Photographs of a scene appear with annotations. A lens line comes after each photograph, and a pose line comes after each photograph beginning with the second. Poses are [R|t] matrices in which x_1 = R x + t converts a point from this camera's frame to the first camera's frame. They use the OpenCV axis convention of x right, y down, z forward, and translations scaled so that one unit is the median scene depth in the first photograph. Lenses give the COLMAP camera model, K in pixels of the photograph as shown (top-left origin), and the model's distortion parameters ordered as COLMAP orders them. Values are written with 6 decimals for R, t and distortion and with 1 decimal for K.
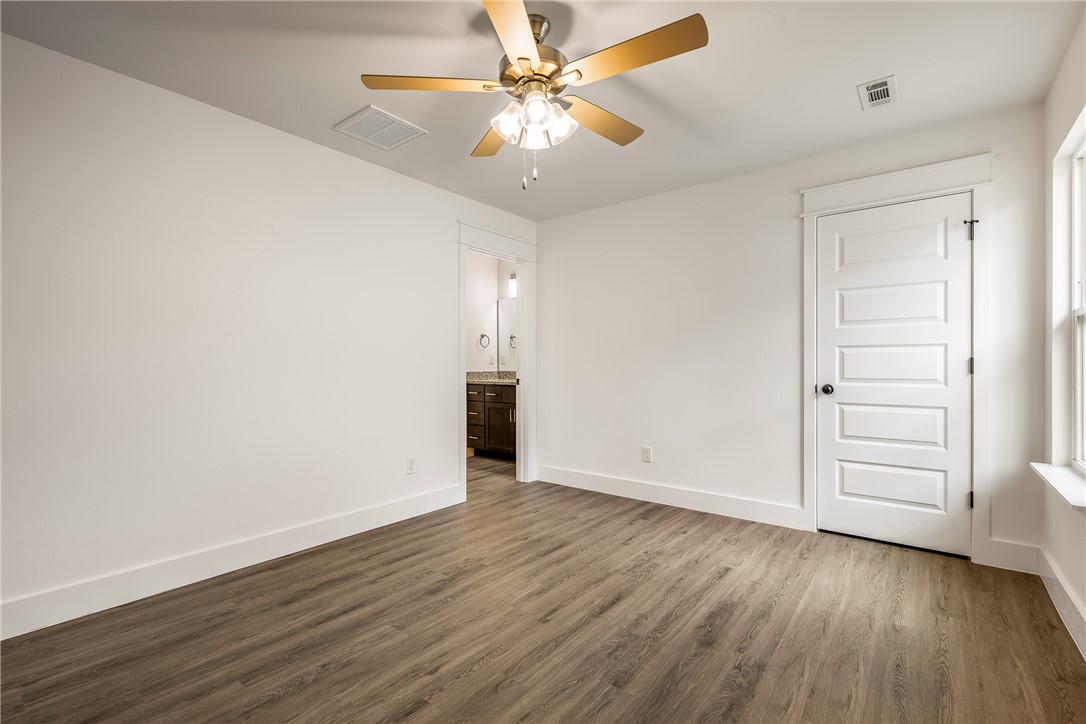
lens RADIAL K [[494.0, 0, 543.0], [0, 494.0, 362.0], [0, 0, 1]] dist [0.001293, -0.000089]
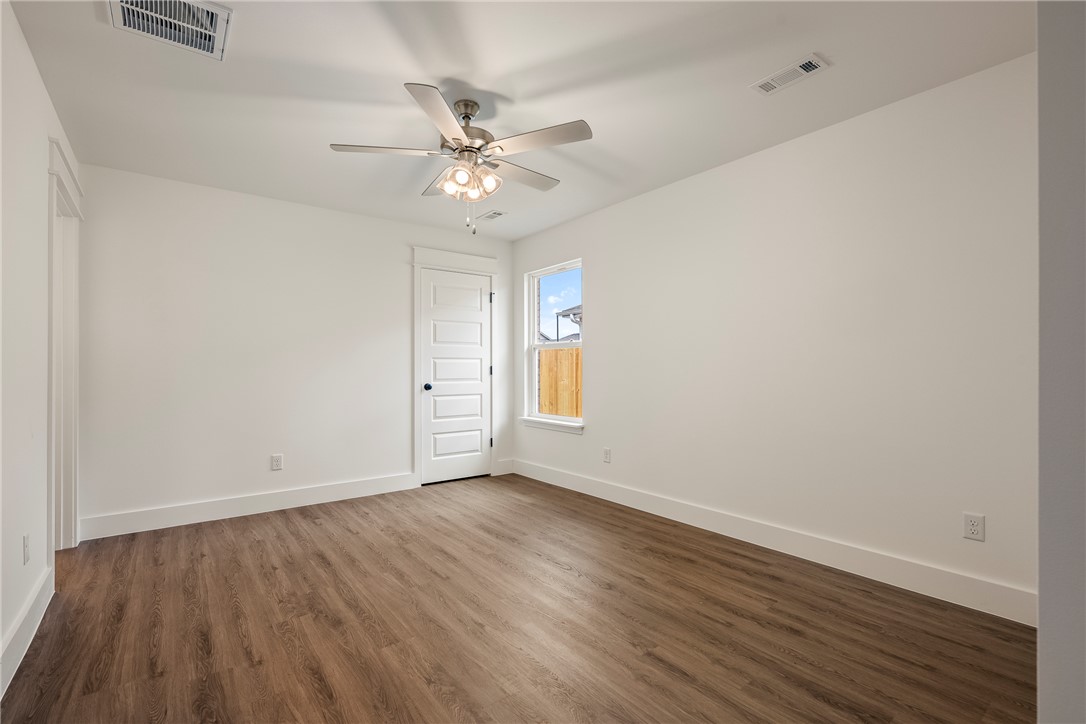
lens RADIAL K [[494.0, 0, 543.0], [0, 494.0, 362.0], [0, 0, 1]] dist [0.001293, -0.000089]
pose [[0.231711, 0.015920, 0.972654, -0.819823], [-0.001007, 0.999869, -0.016125, 0.005133], [-0.972784, 0.002757, 0.231697, 0.345772]]
